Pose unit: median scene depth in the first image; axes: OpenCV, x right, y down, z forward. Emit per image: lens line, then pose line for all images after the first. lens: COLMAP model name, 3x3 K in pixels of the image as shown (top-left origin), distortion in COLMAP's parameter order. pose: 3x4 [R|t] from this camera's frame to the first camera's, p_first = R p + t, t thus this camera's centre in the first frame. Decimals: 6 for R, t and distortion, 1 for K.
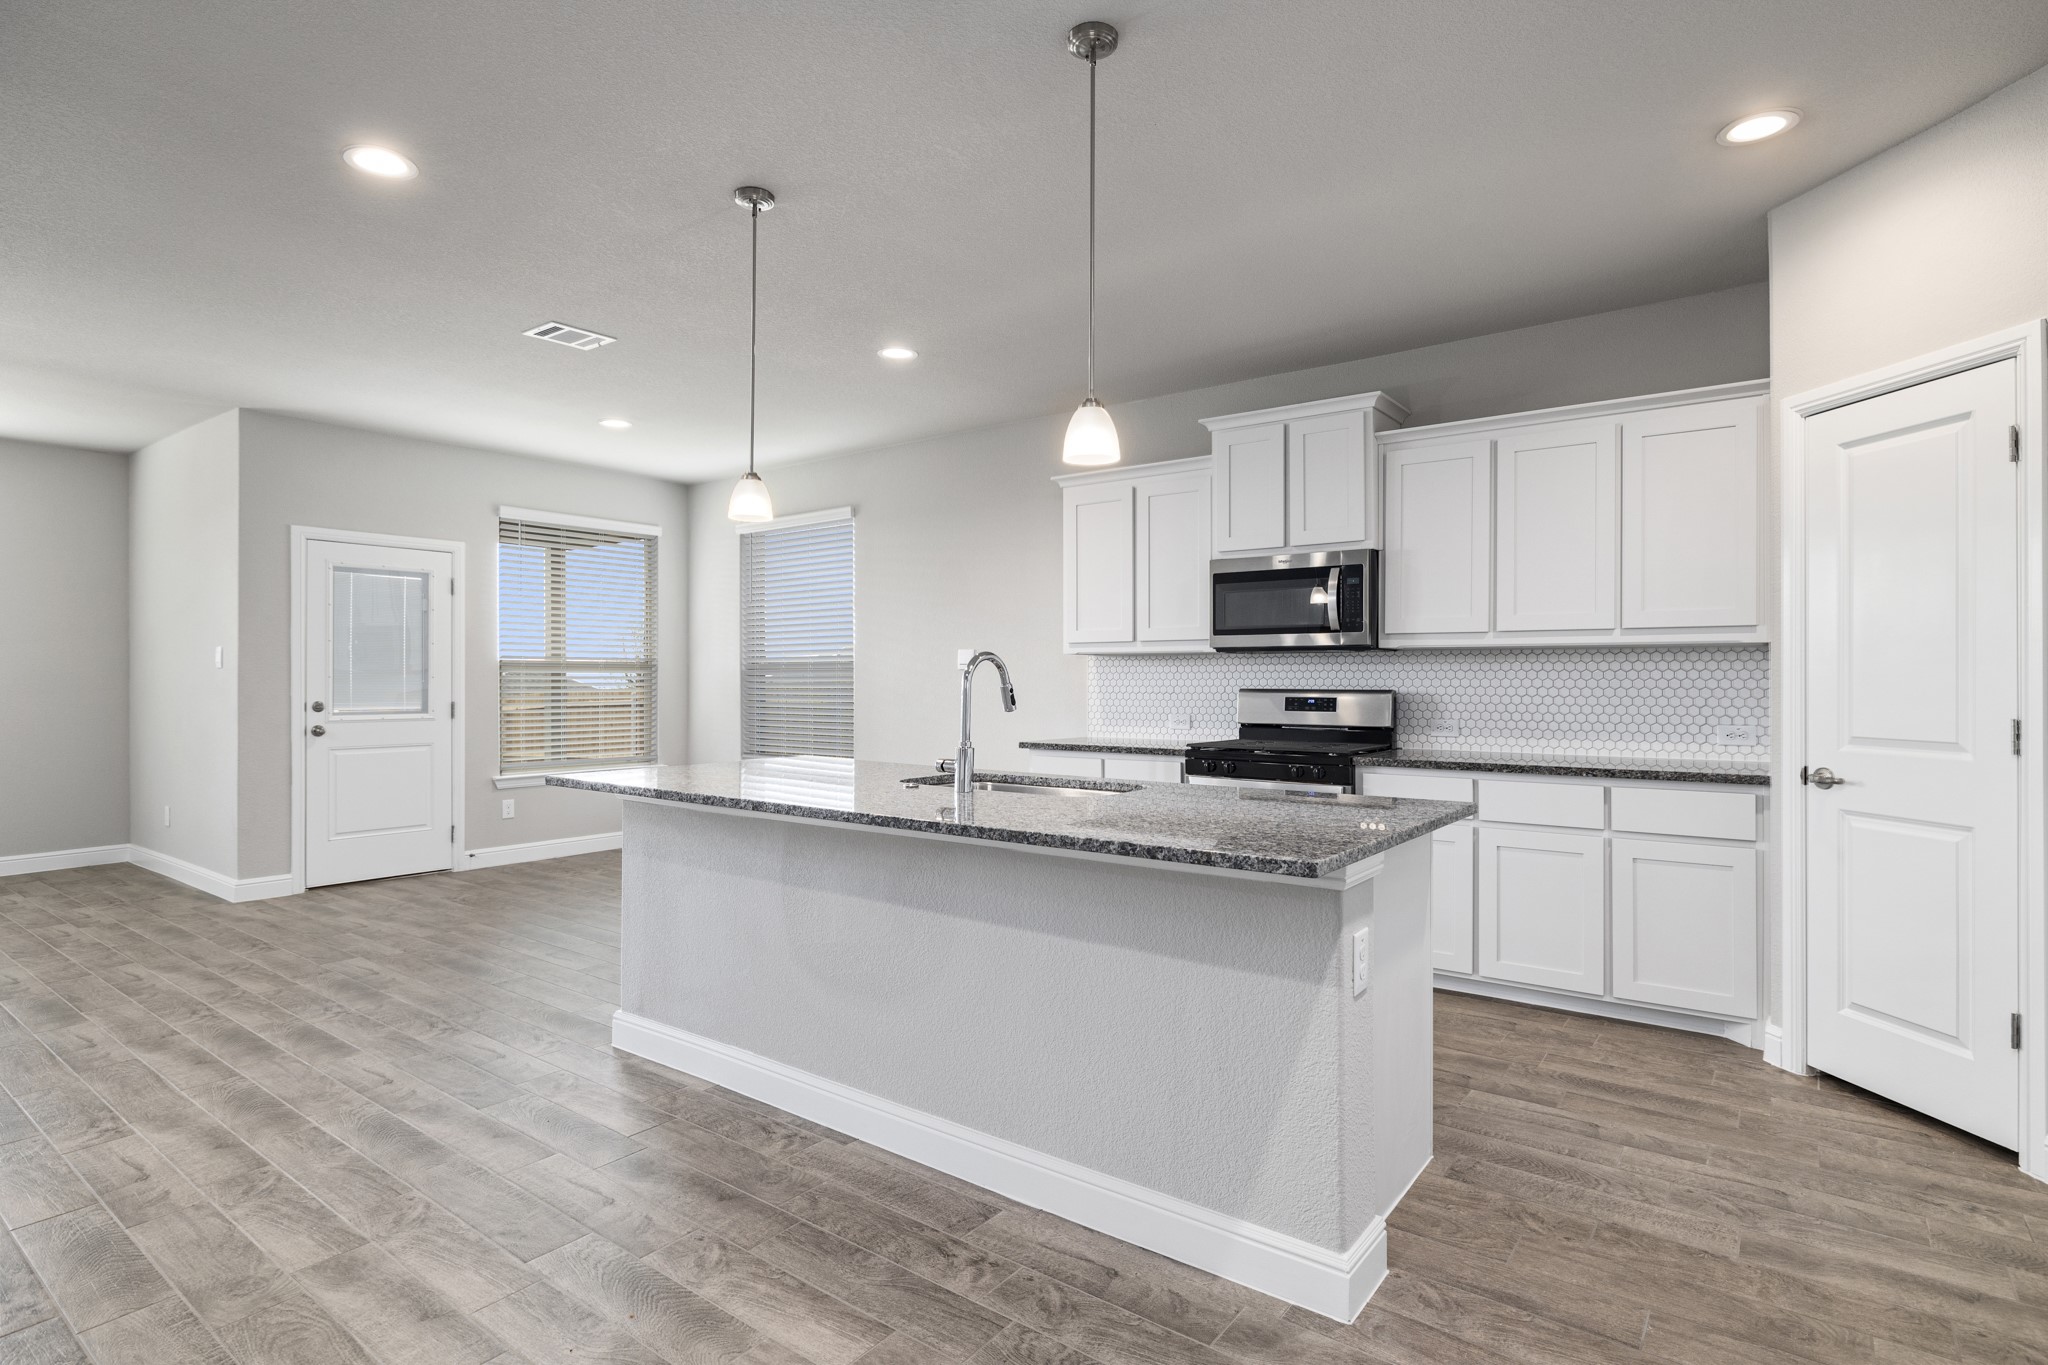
lens RADIAL K [[1041.3, 0, 1027.2], [0, 1041.3, 676.9], [0, 0, 1]] dist [0.002582, -0.000405]
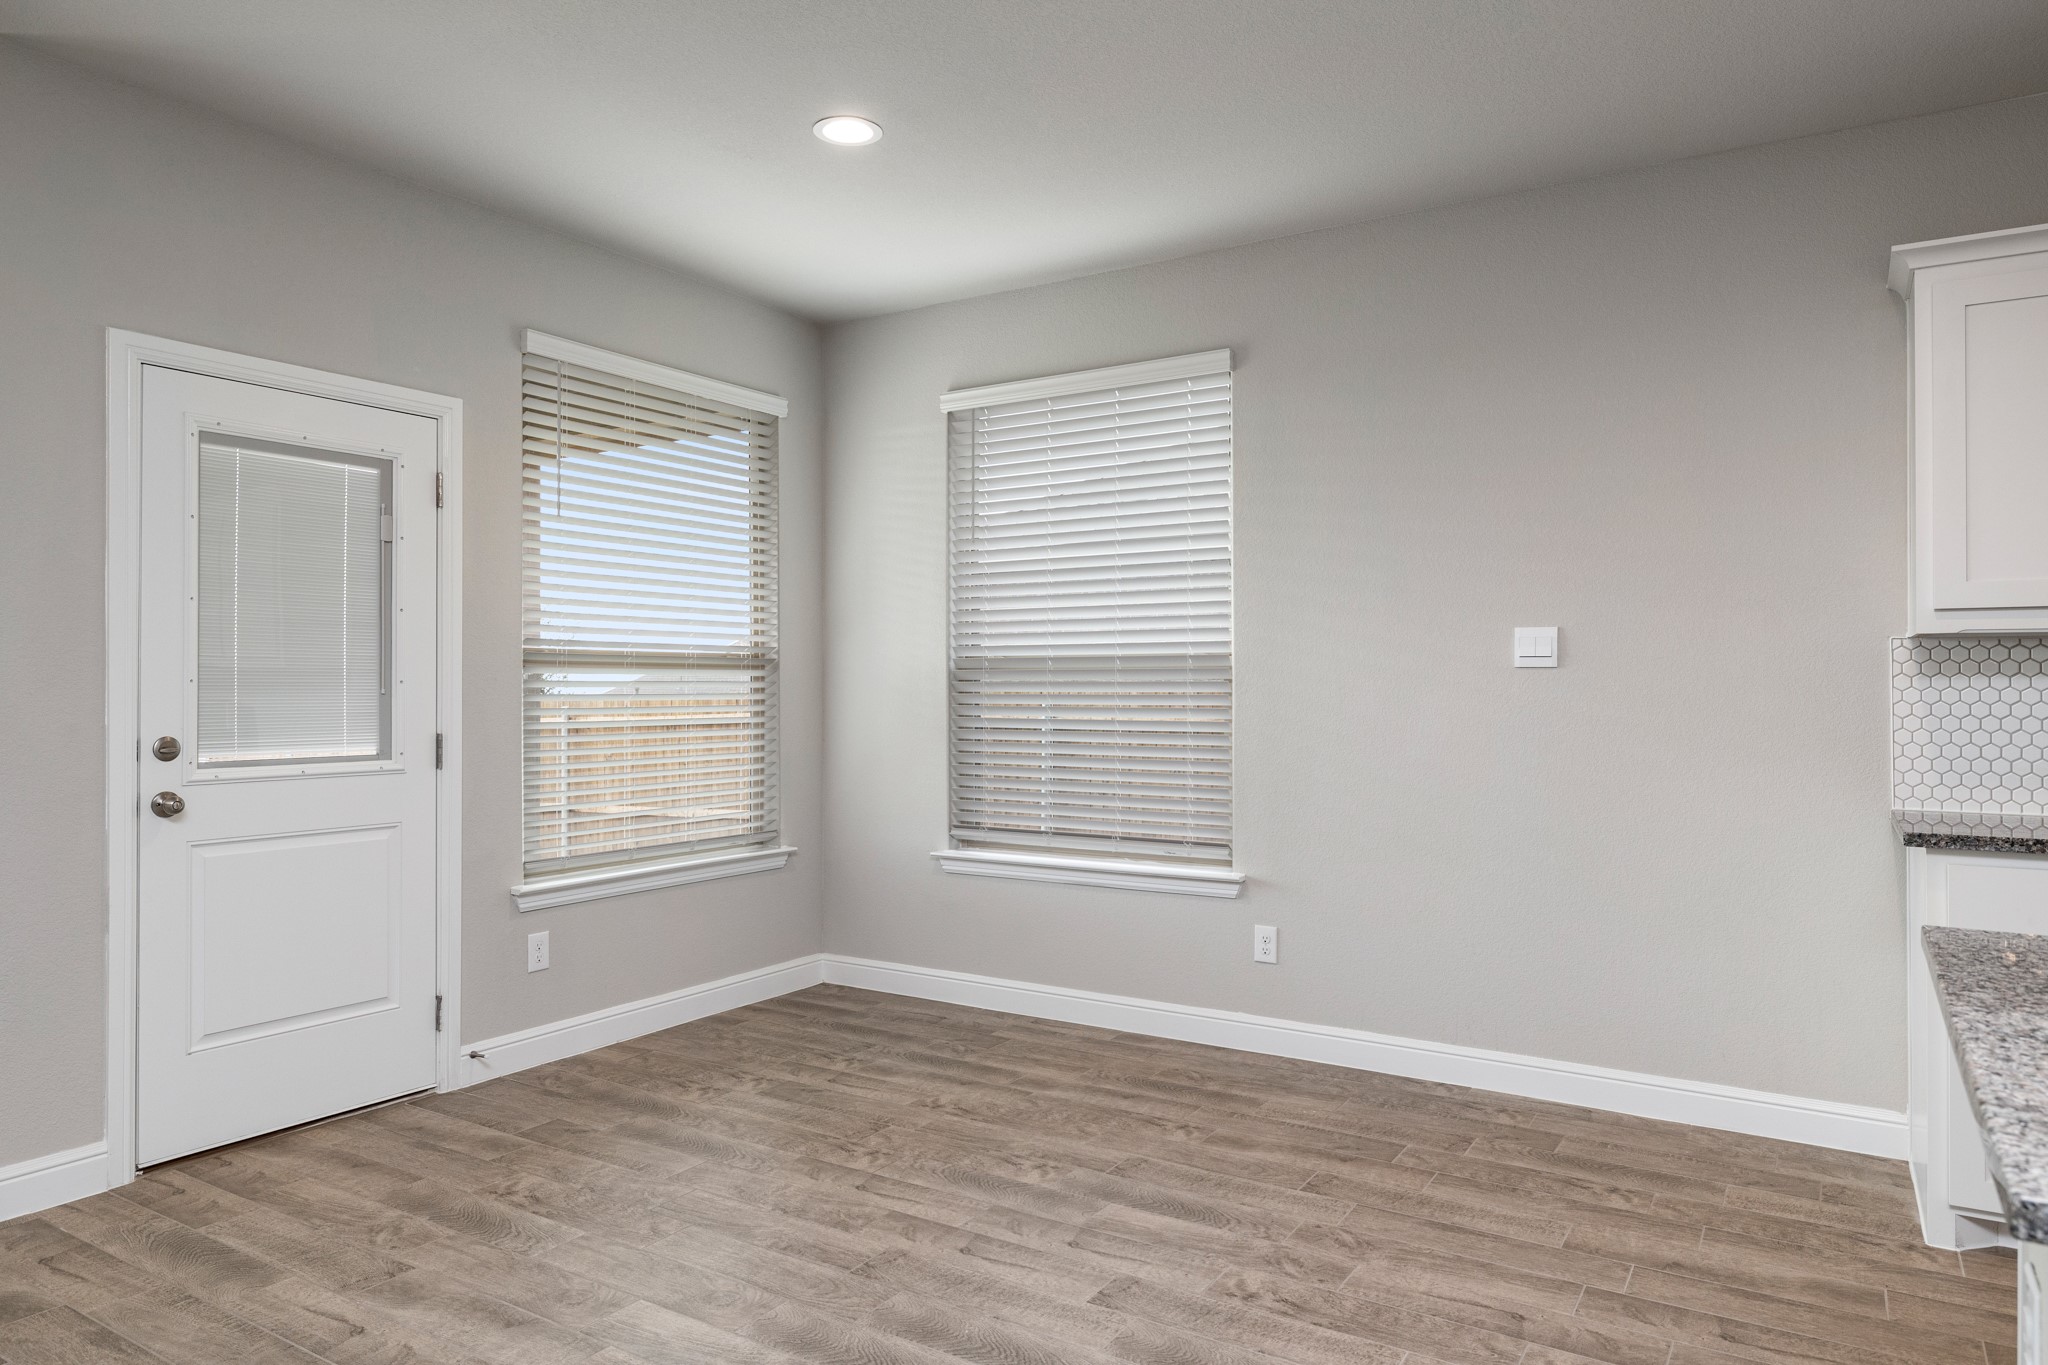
lens RADIAL K [[1293.1, 0, 1026.3], [0, 1293.1, 679.1], [0, 0, 1]] dist [0.005011, -0.002363]
pose [[0.996204, 0.001859, 0.087035, -0.644310], [-0.001628, 0.999995, -0.002724, 0.000487], [-0.087040, 0.002572, 0.996202, 0.748367]]
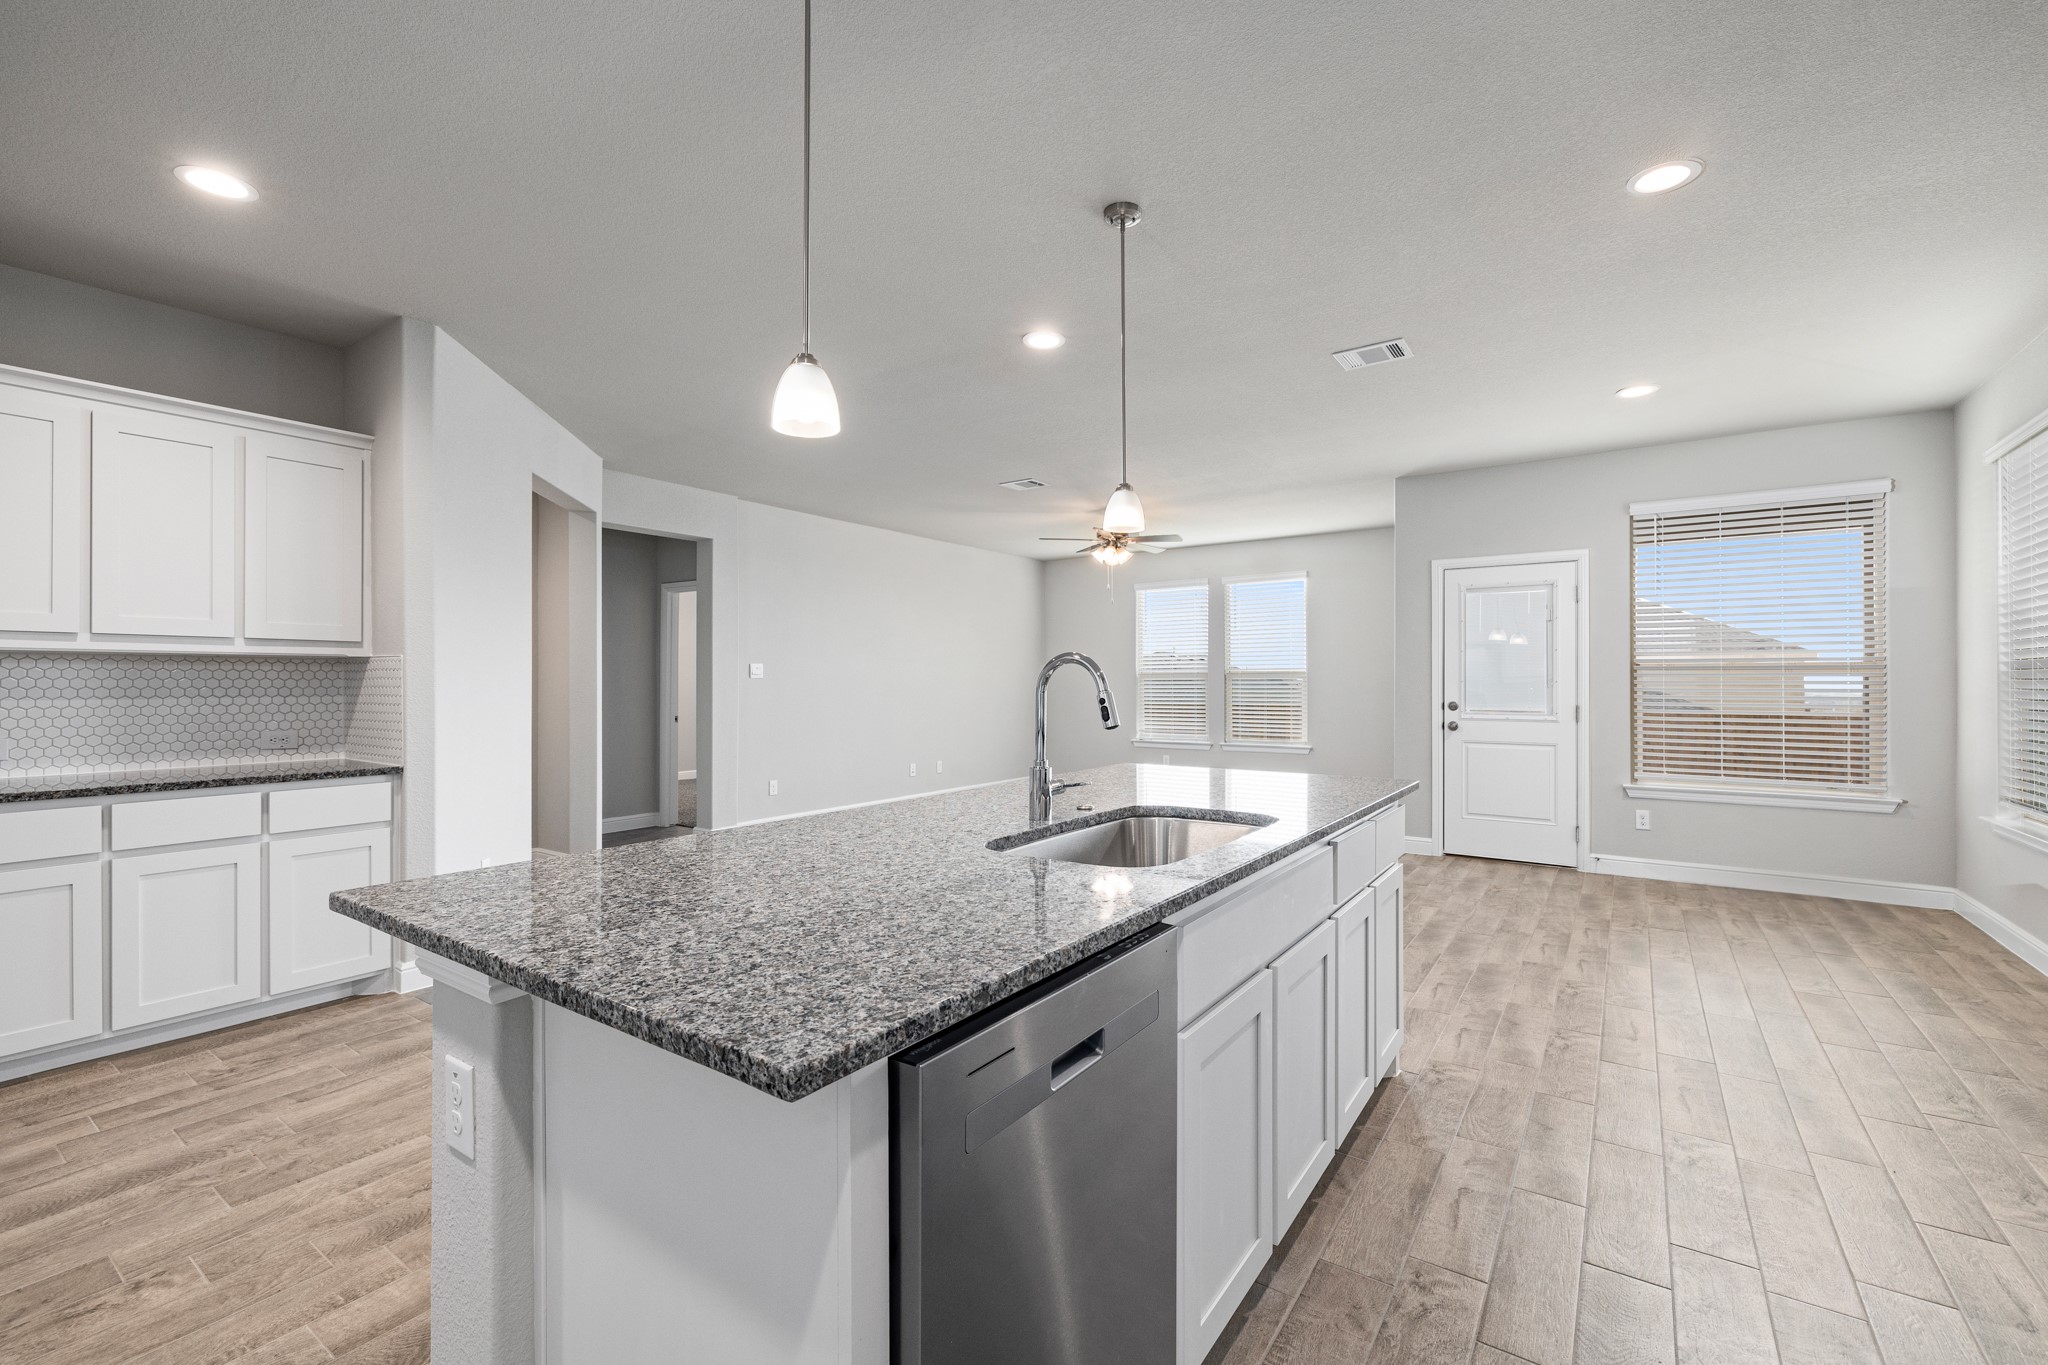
lens RADIAL K [[869.7, 0, 1032.4], [0, 869.7, 678.9], [0, 0, 1]] dist [-0.002071, -0.001004]
pose [[0.040879, -0.003043, -0.999159, 0.545382], [0.002762, 0.999992, -0.002932, -0.002425], [0.999160, -0.002639, 0.040887, 0.817348]]
